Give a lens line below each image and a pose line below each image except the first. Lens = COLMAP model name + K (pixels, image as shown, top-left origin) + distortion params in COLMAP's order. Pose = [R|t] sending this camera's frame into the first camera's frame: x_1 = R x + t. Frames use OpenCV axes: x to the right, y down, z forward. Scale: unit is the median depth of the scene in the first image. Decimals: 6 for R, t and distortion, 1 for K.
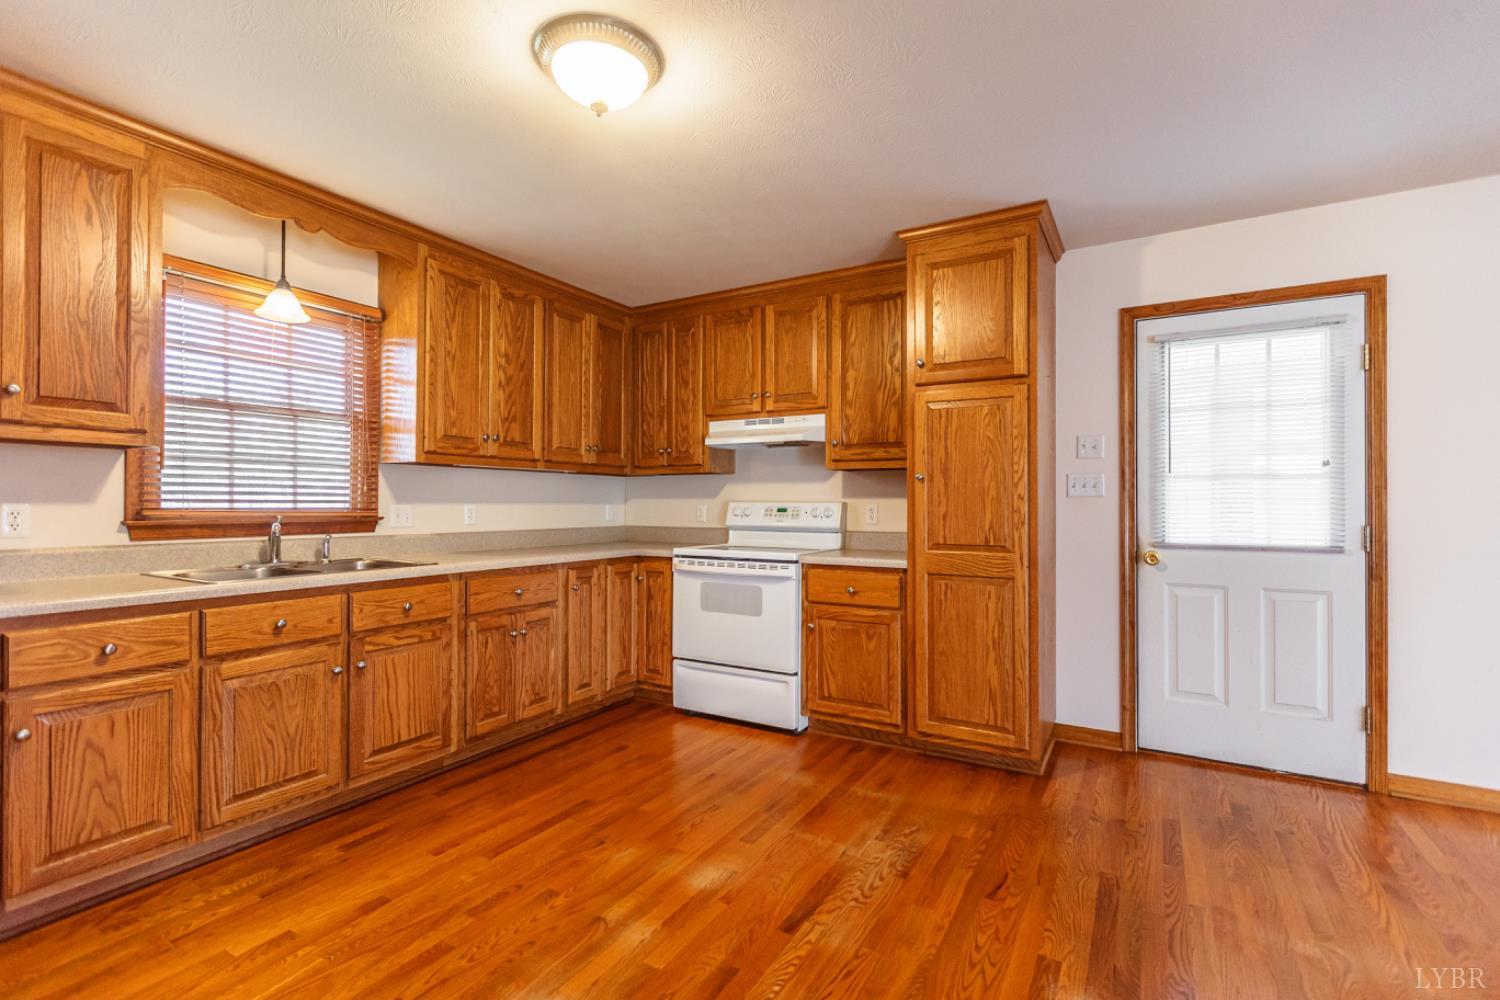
lens RADIAL K [[688.7, 0, 748.2], [0, 688.7, 499.2], [0, 0, 1]] dist [0.007243, -0.003867]
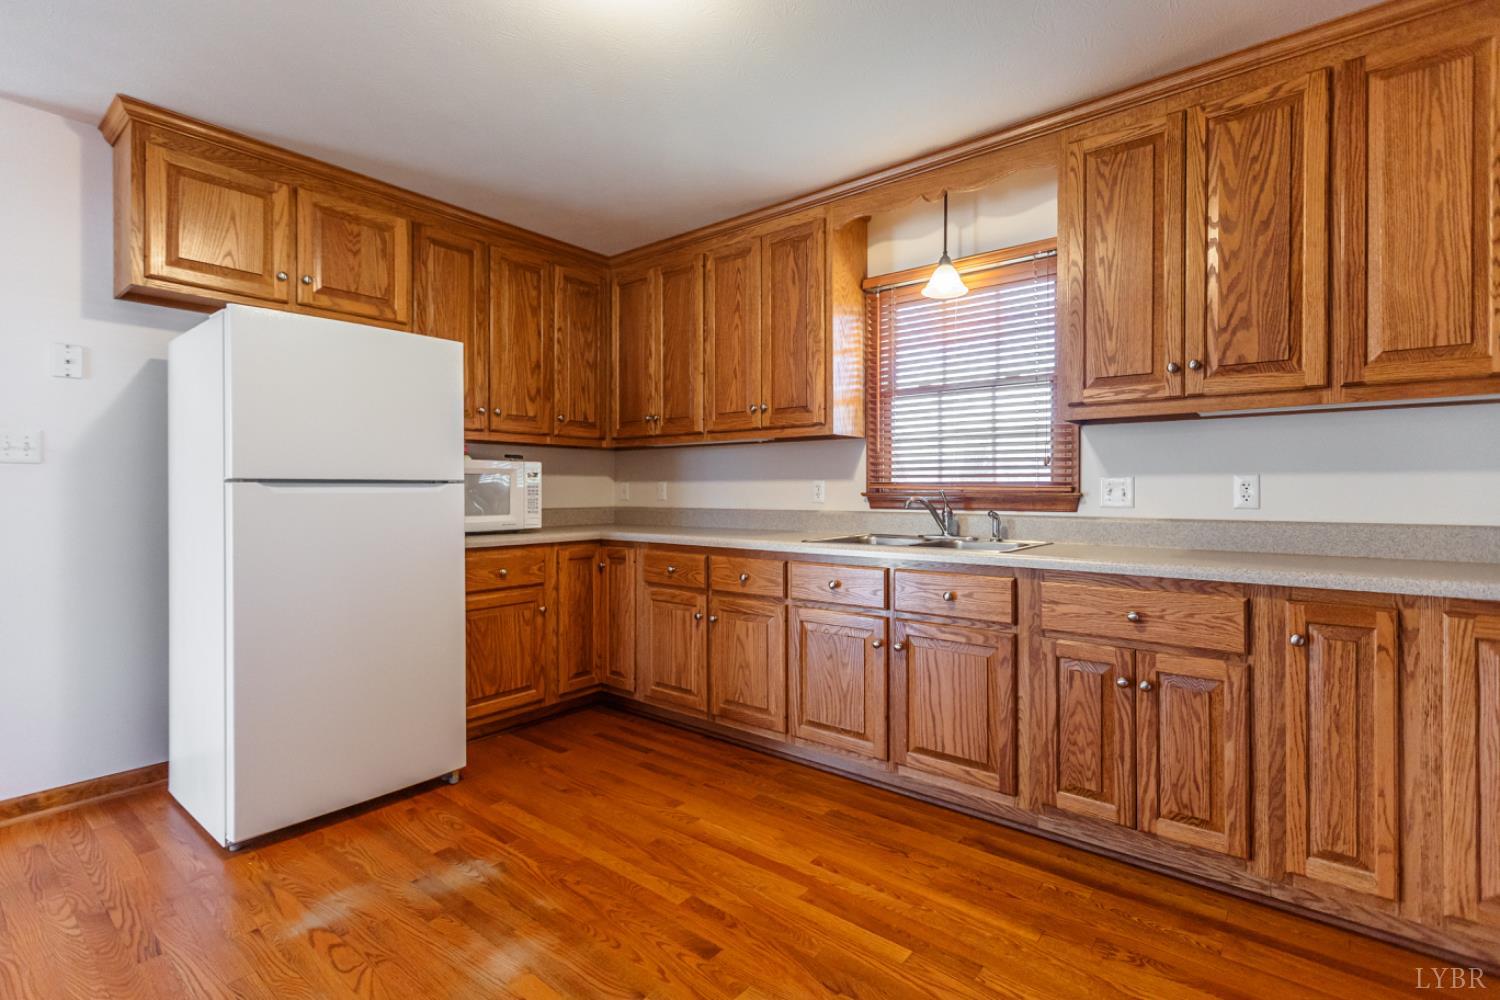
lens RADIAL K [[688.7, 0, 719.4], [0, 688.7, 485.7], [0, 0, 1]] dist [0.007243, -0.003867]
pose [[-0.166712, -0.005536, -0.985990, 0.362786], [0.011171, 0.999909, -0.007503, 0.021302], [0.985942, -0.012266, -0.166635, 0.813039]]
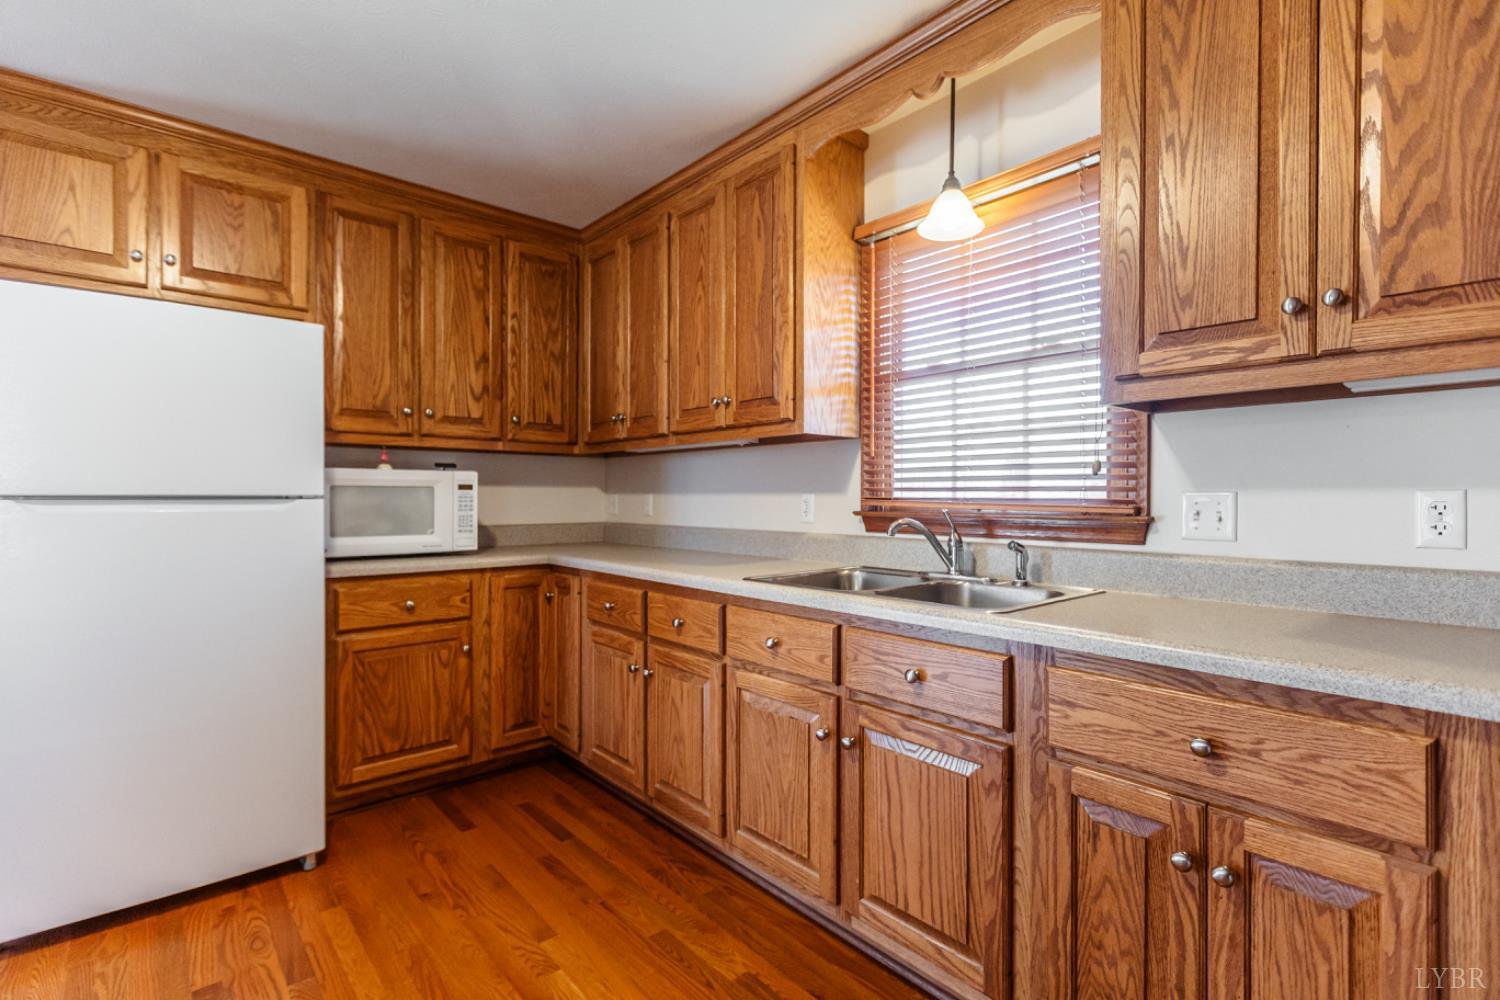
lens RADIAL K [[688.7, 0, 719.1], [0, 688.7, 496.3], [0, 0, 1]] dist [0.007243, -0.003867]
pose [[-0.325545, -0.001364, -0.945526, 0.074628], [0.008628, 0.999953, -0.004413, 0.011438], [0.945487, -0.009595, -0.325517, 0.971627]]
